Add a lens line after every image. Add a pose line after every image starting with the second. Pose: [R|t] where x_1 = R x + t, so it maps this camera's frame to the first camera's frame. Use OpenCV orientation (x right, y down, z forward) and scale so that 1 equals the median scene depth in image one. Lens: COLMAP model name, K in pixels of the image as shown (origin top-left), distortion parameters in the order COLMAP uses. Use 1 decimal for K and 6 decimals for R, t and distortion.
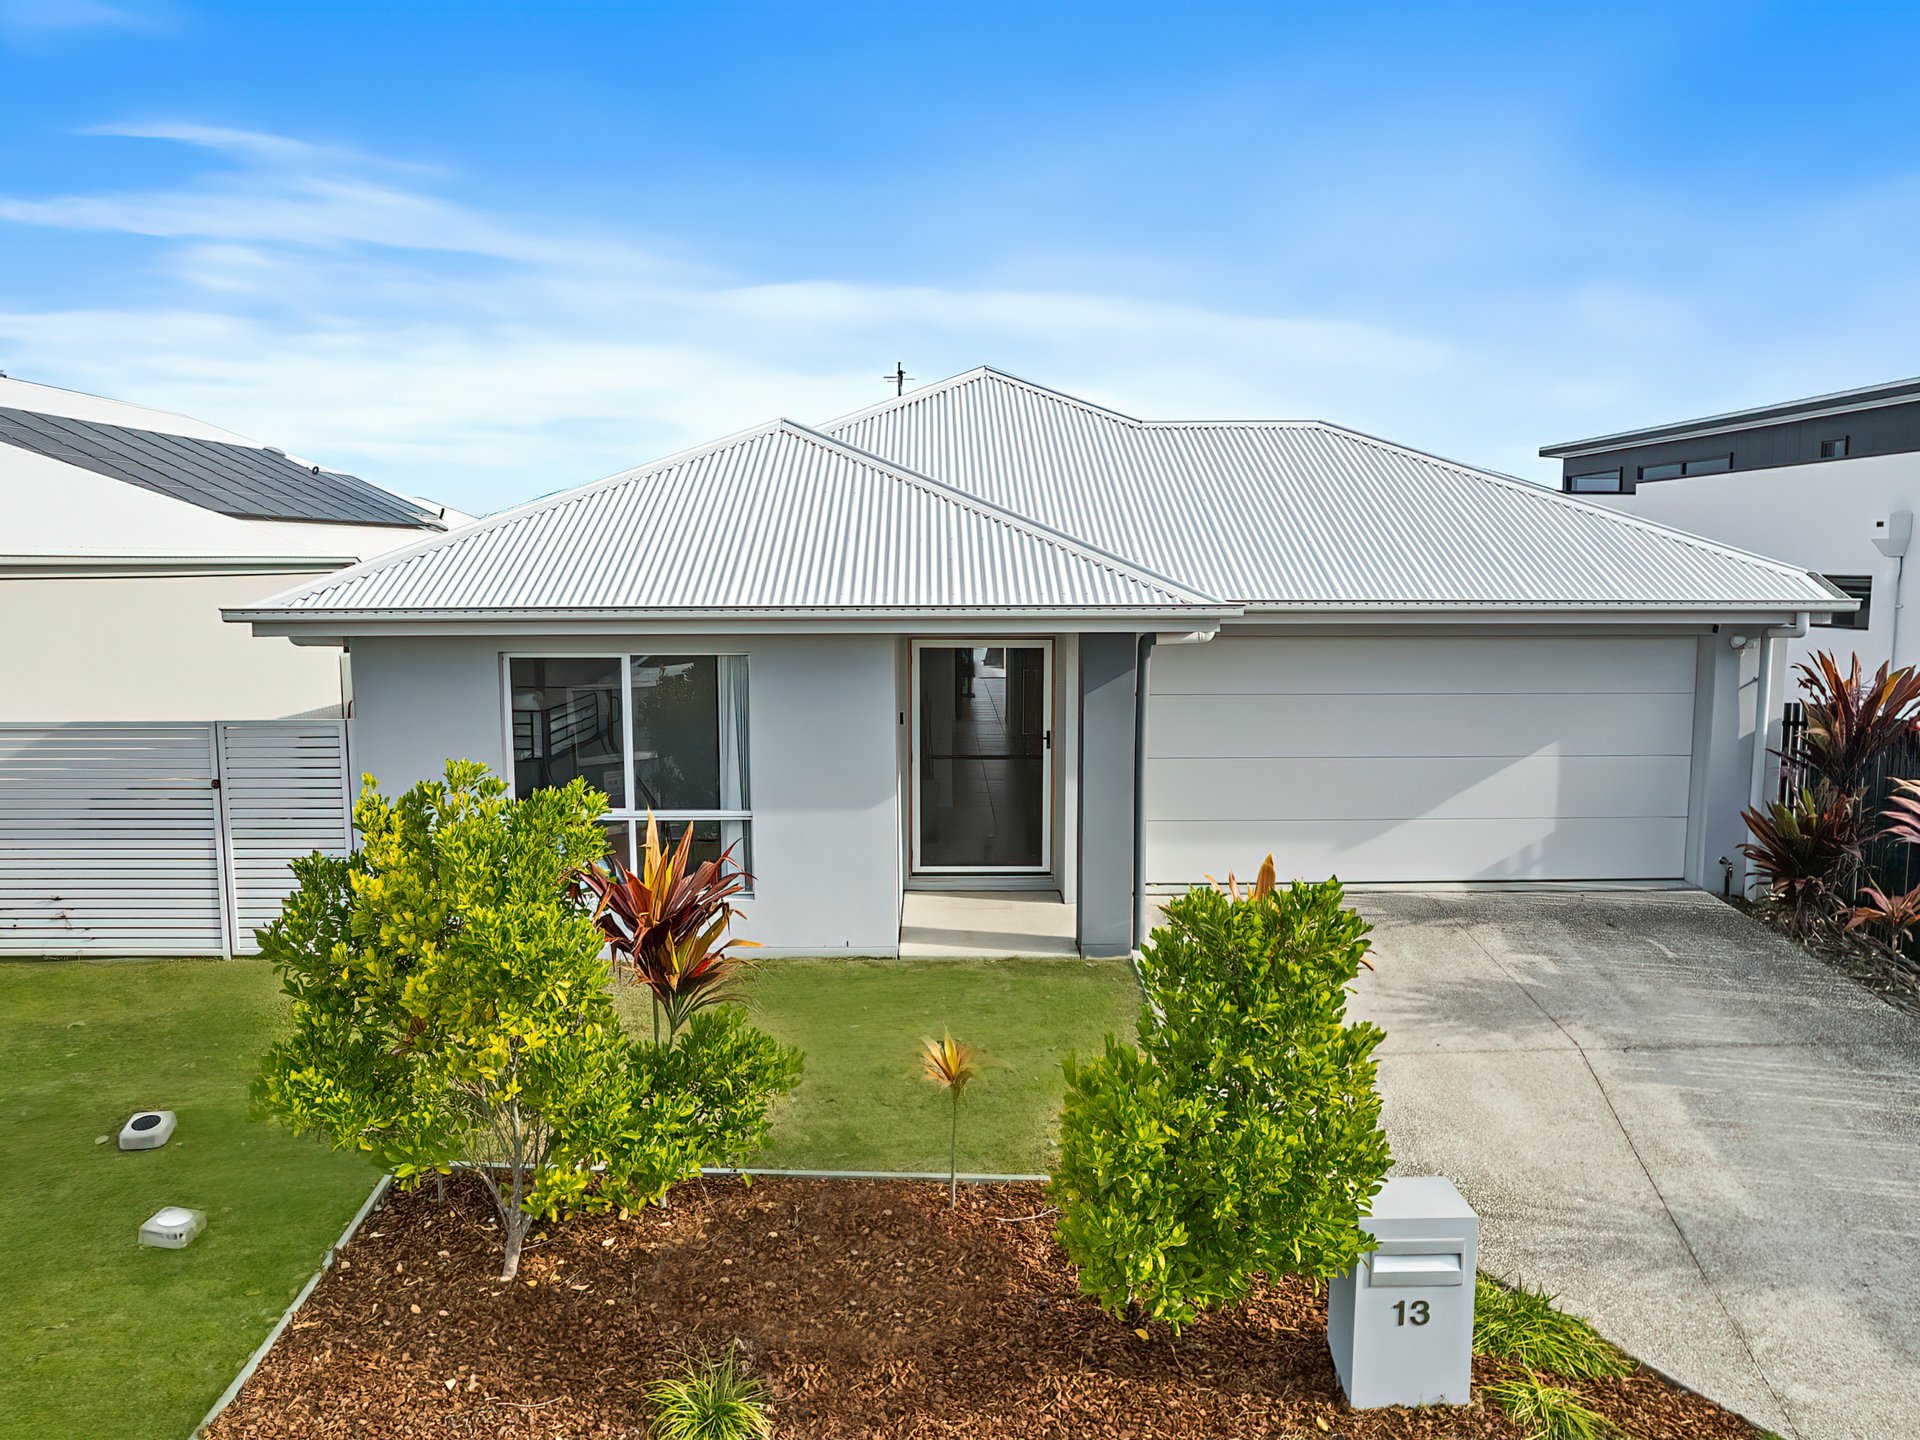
lens RADIAL K [[1357.9, 0, 958.2], [0, 1357.9, 715.8], [0, 0, 1]] dist [-0.063118, 0.046716]
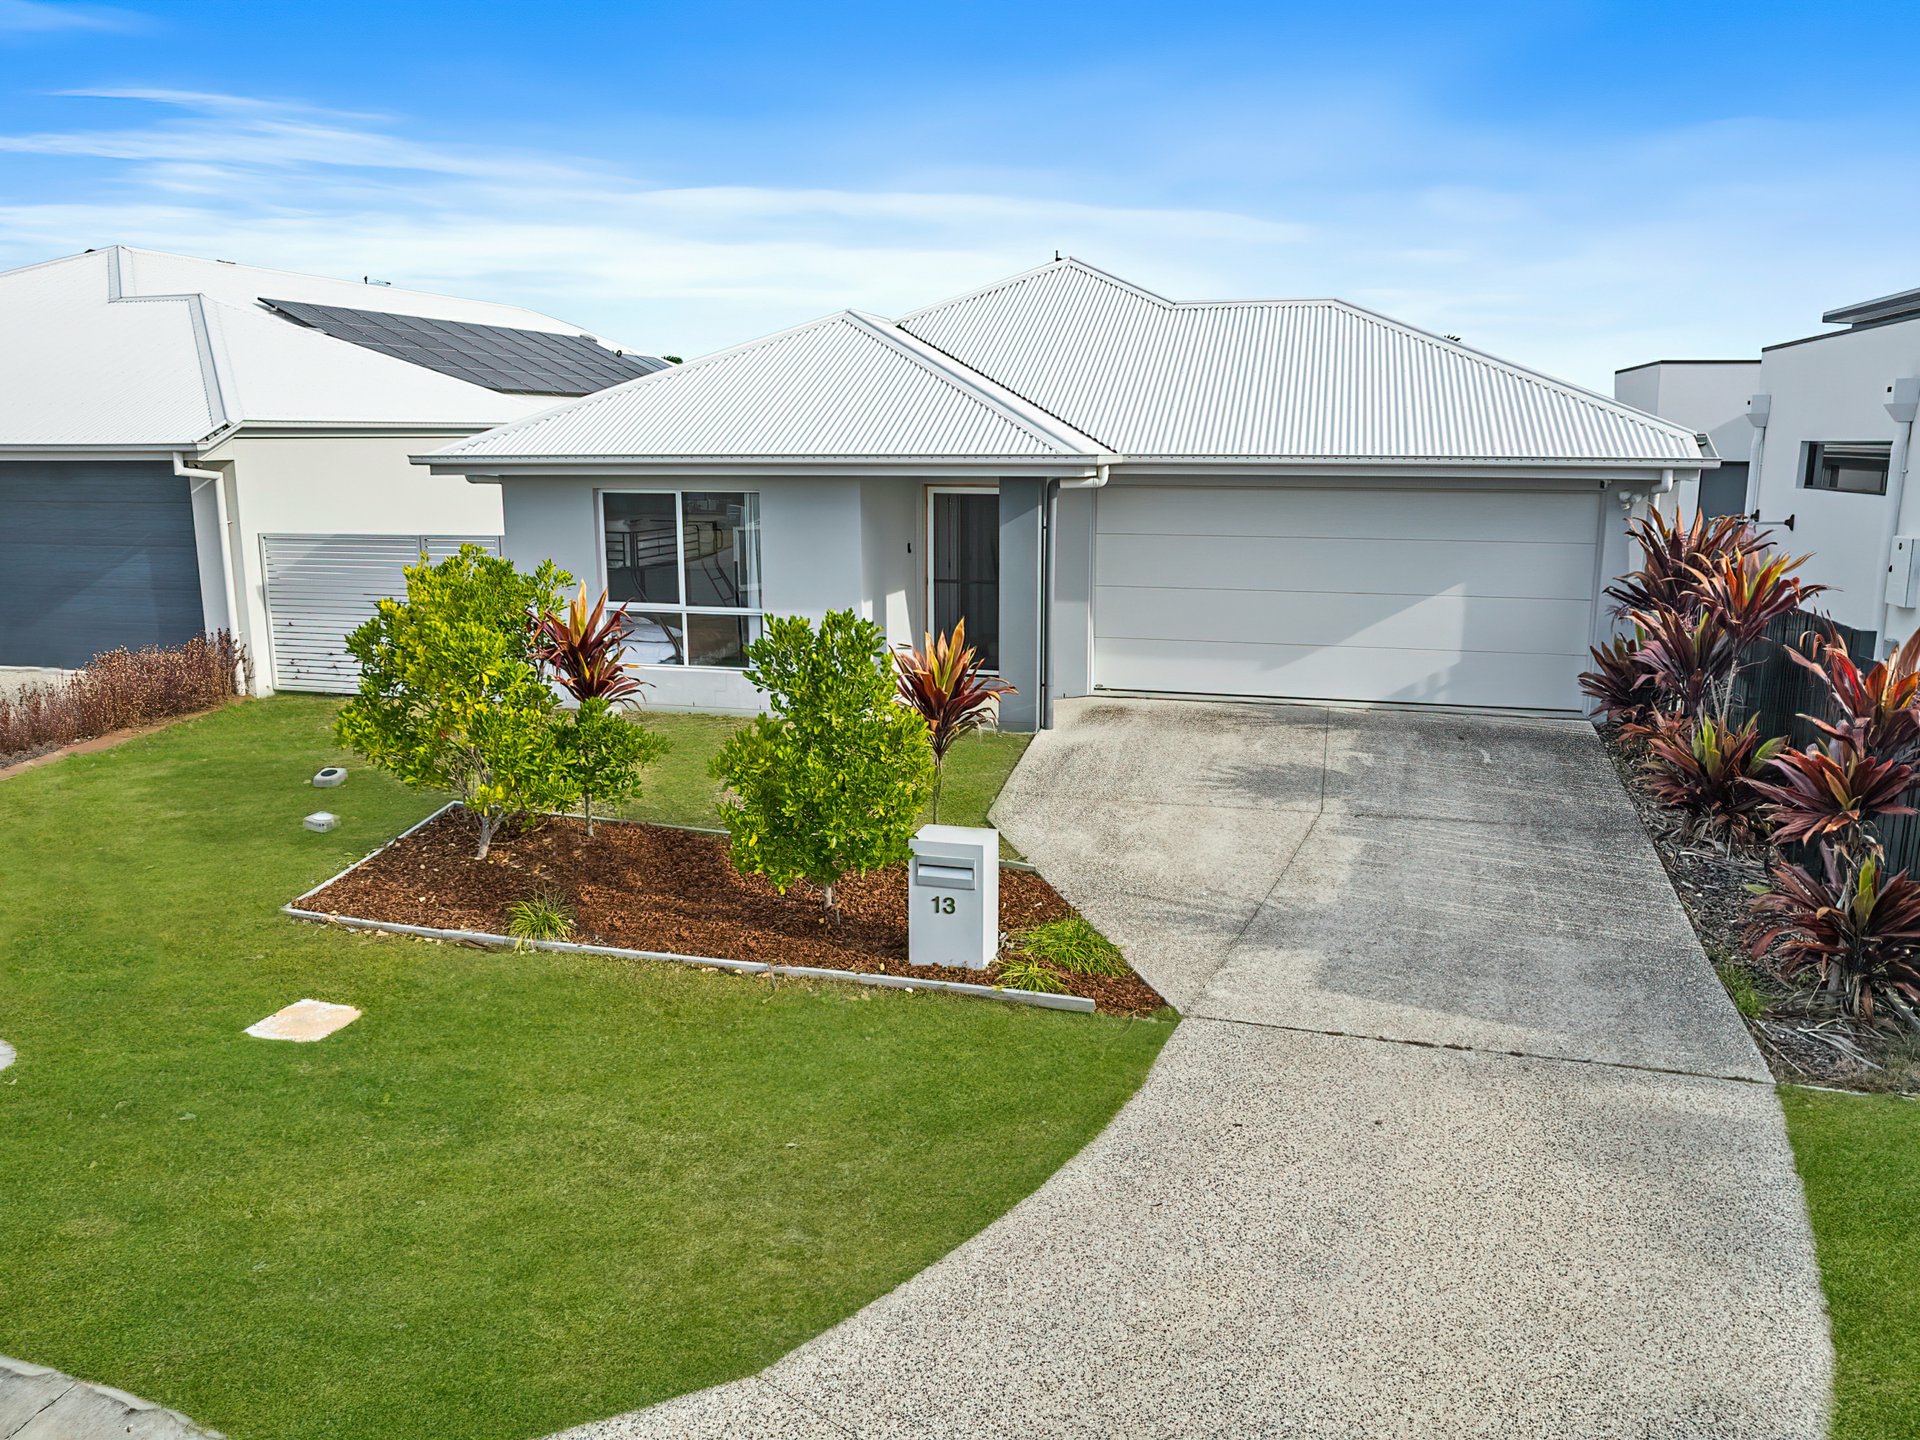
lens RADIAL K [[1357.9, 0, 976.5], [0, 1357.9, 714.6], [0, 0, 1]] dist [-0.063118, 0.046716]
pose [[0.963899, 0.054412, -0.260649, 0.447056], [-0.031182, 0.995229, 0.092449, 0.047270], [0.264435, -0.080985, 0.960997, -0.276433]]
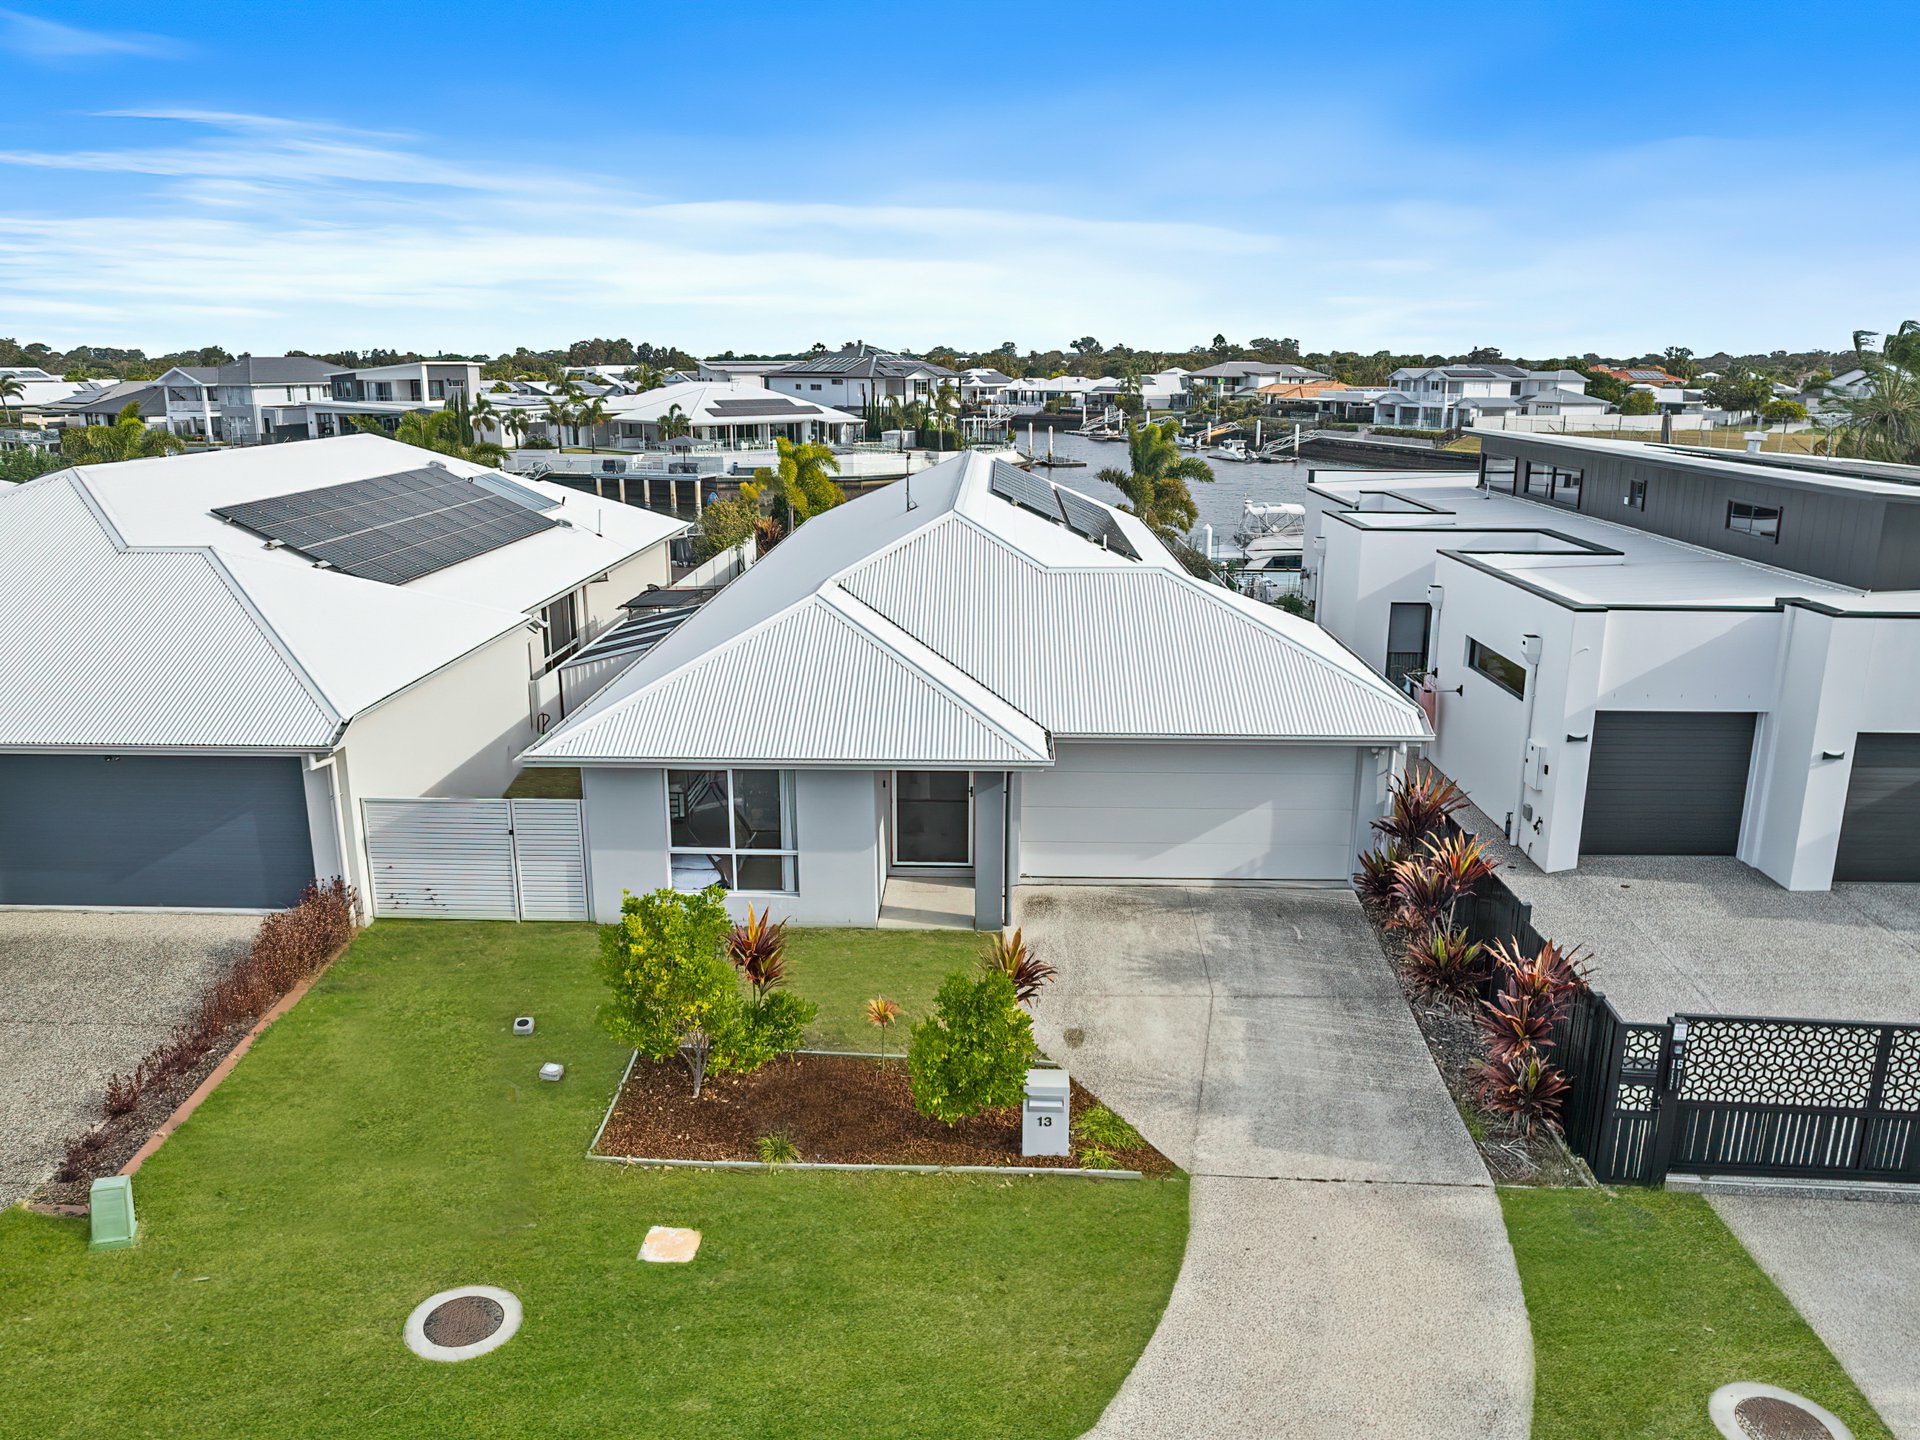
lens RADIAL K [[1357.9, 0, 969.6], [0, 1357.9, 712.6], [0, 0, 1]] dist [-0.063118, 0.046716]
pose [[0.999228, 0.016486, -0.035653, 0.158526], [-0.011367, 0.990186, 0.139295, -0.411578], [0.037600, -0.138783, 0.989609, -0.872585]]
